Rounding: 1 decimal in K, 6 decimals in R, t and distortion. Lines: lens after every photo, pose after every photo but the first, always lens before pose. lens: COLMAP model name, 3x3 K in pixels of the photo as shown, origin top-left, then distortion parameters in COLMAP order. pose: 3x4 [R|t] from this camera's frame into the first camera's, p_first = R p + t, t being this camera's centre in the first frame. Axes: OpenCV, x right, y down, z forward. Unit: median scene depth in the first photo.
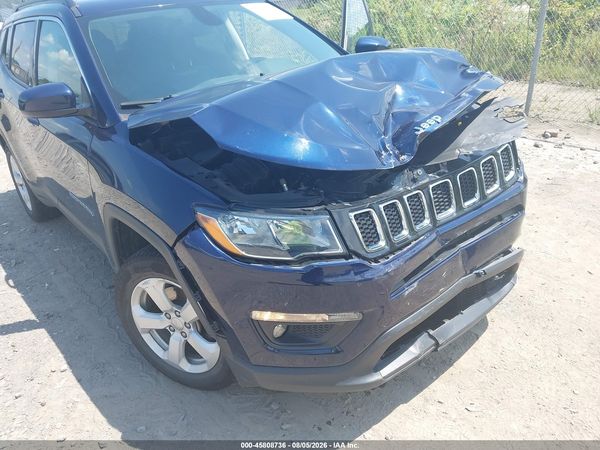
lens RADIAL K [[482.4, 0, 299.8], [0, 482.4, 228.5], [0, 0, 1]] dist [0.030991, -0.036103]
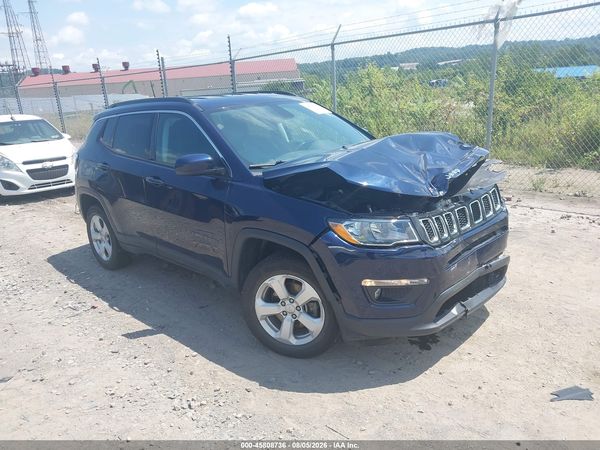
lens RADIAL K [[482.4, 0, 299.4], [0, 482.4, 221.4], [0, 0, 1]] dist [0.030991, -0.036103]
pose [[0.995943, -0.012394, 0.089124, -0.361901], [0.028597, 0.982714, -0.182906, 0.210064], [-0.085316, 0.184713, 0.979082, -0.501405]]
